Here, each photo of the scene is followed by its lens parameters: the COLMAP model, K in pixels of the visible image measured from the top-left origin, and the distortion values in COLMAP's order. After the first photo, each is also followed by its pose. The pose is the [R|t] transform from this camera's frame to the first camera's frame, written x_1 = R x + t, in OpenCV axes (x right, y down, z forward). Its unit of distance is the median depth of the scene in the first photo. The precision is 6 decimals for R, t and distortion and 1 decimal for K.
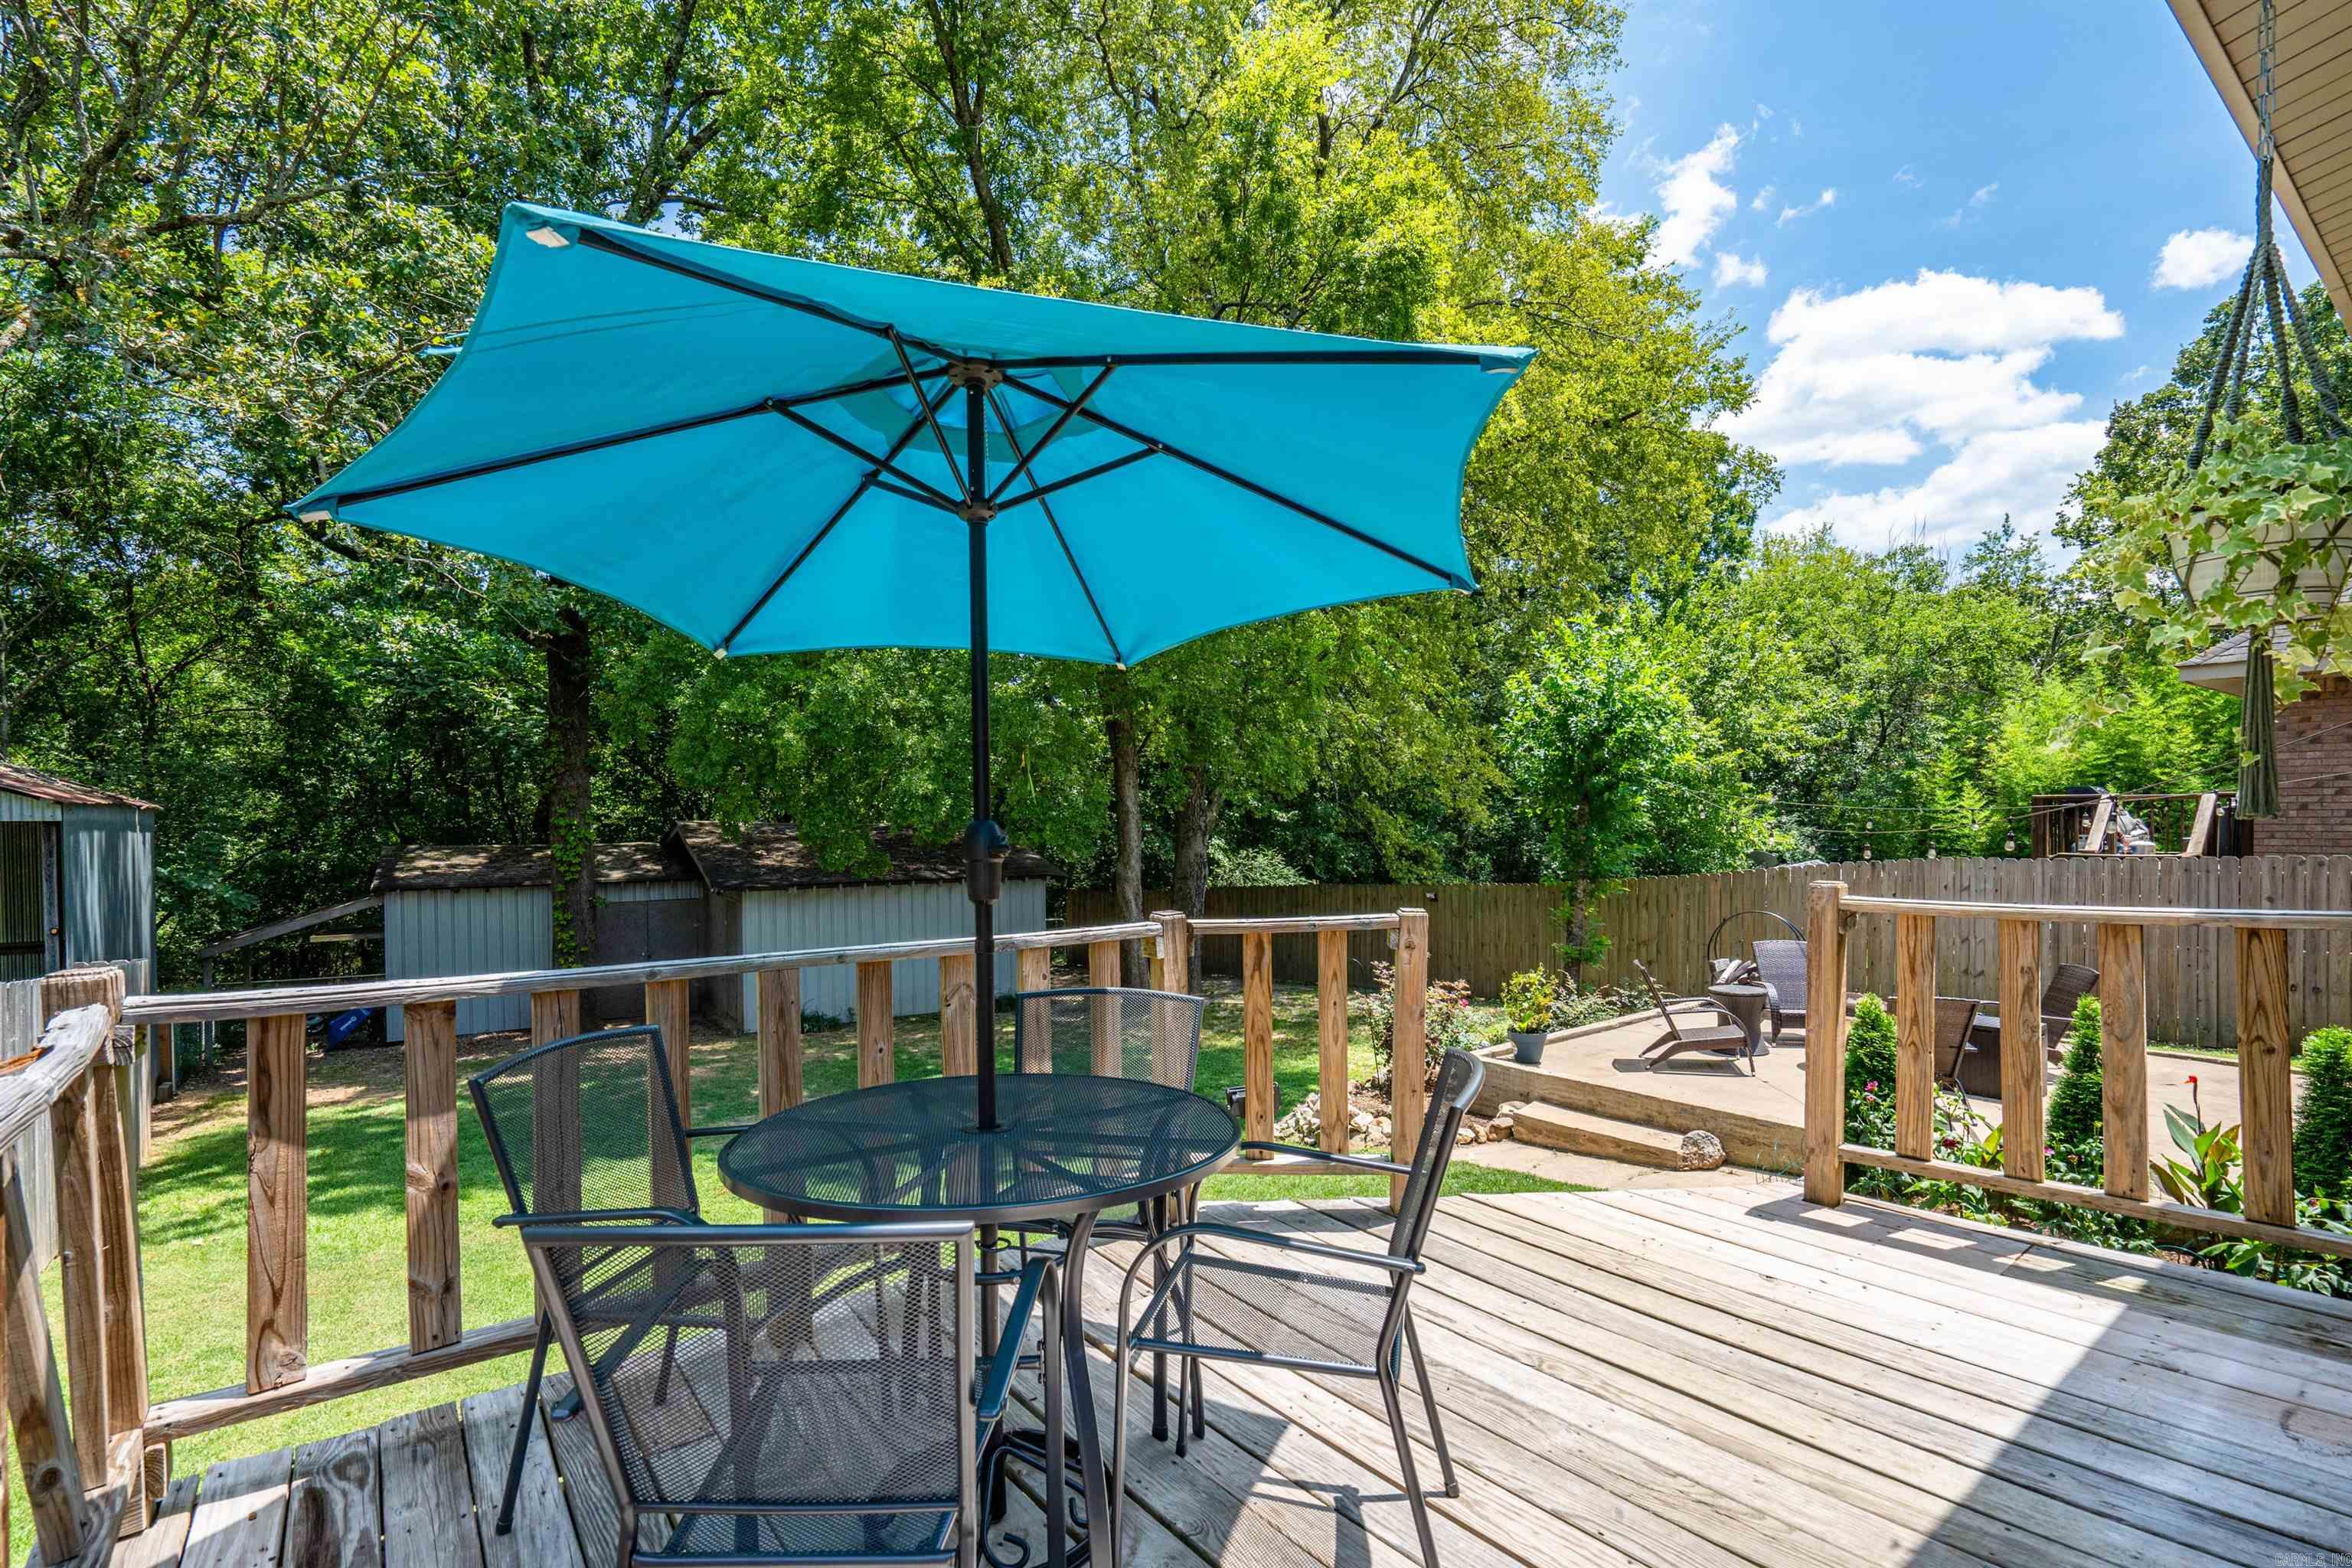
lens RADIAL K [[1082.4, 0, 1152.0], [0, 1082.4, 812.9], [0, 0, 1]] dist [-0.000700, 0.000289]
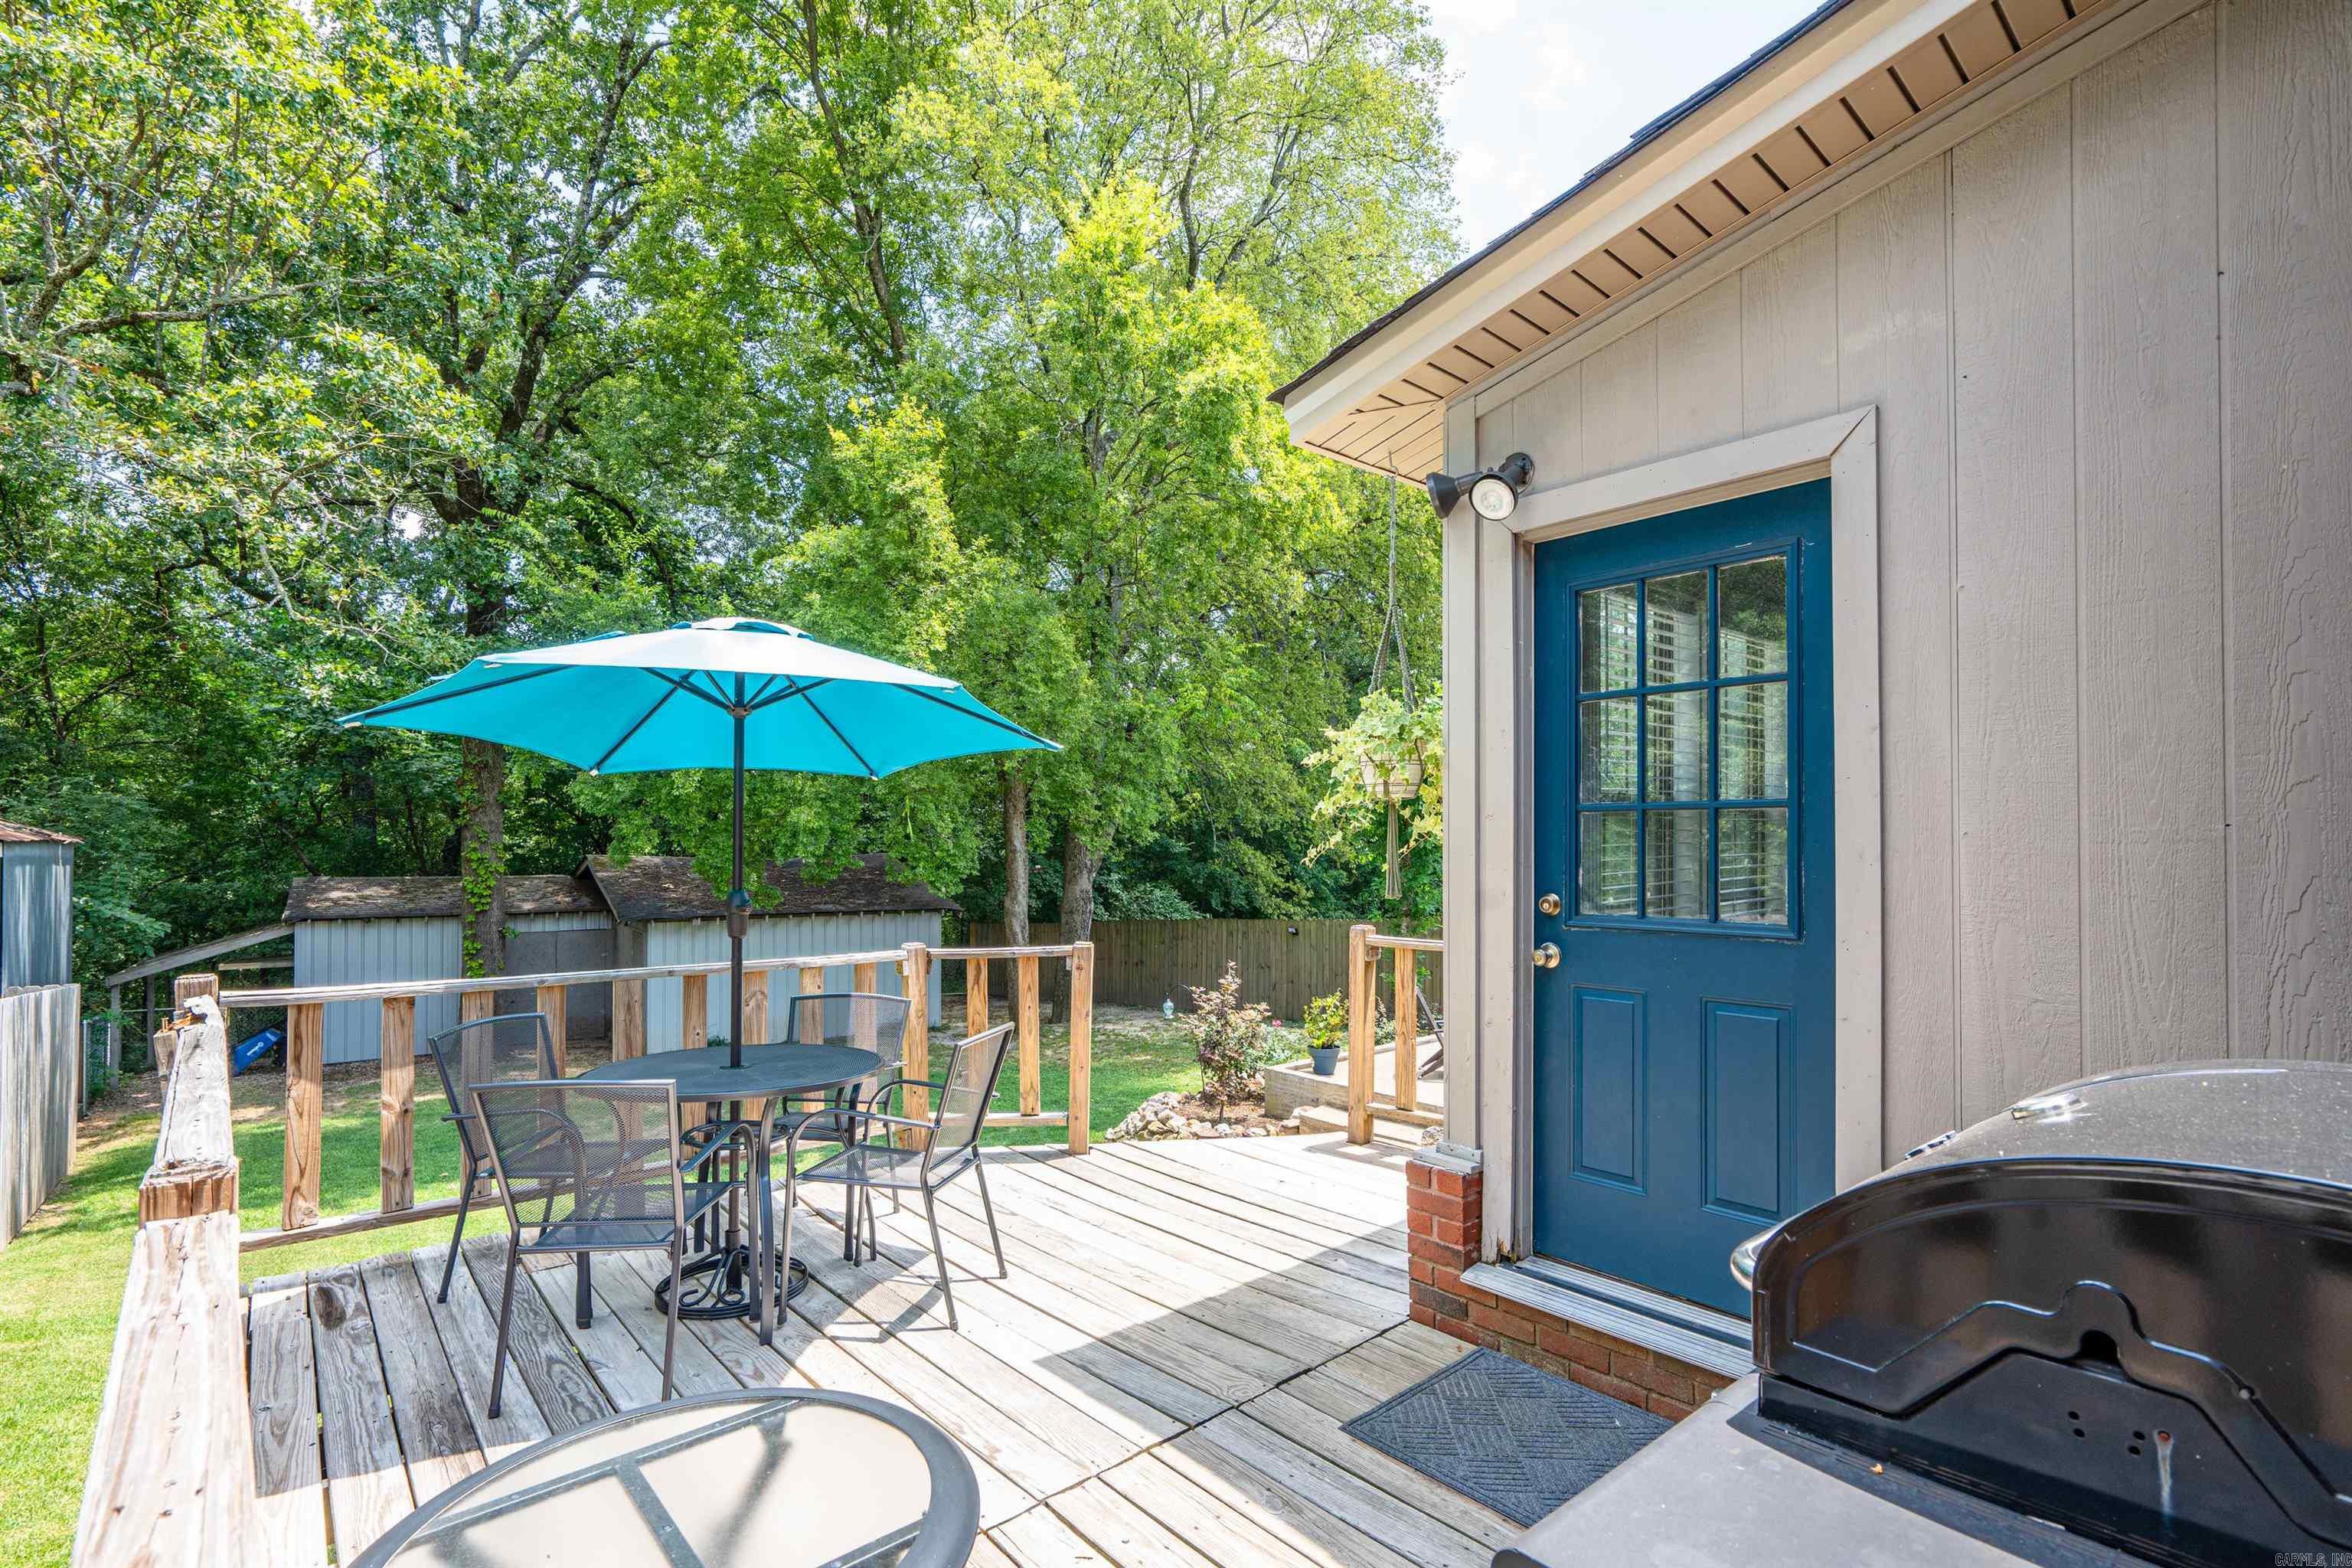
lens RADIAL K [[1122.0, 0, 1170.0], [0, 1122.0, 815.3], [0, 0, 1]] dist [0.002309, 0.001474]
pose [[0.998261, 0.010560, 0.057994, 0.107815], [-0.009226, 0.999687, -0.023234, -0.019526], [-0.058222, 0.022658, 0.998047, -0.210480]]
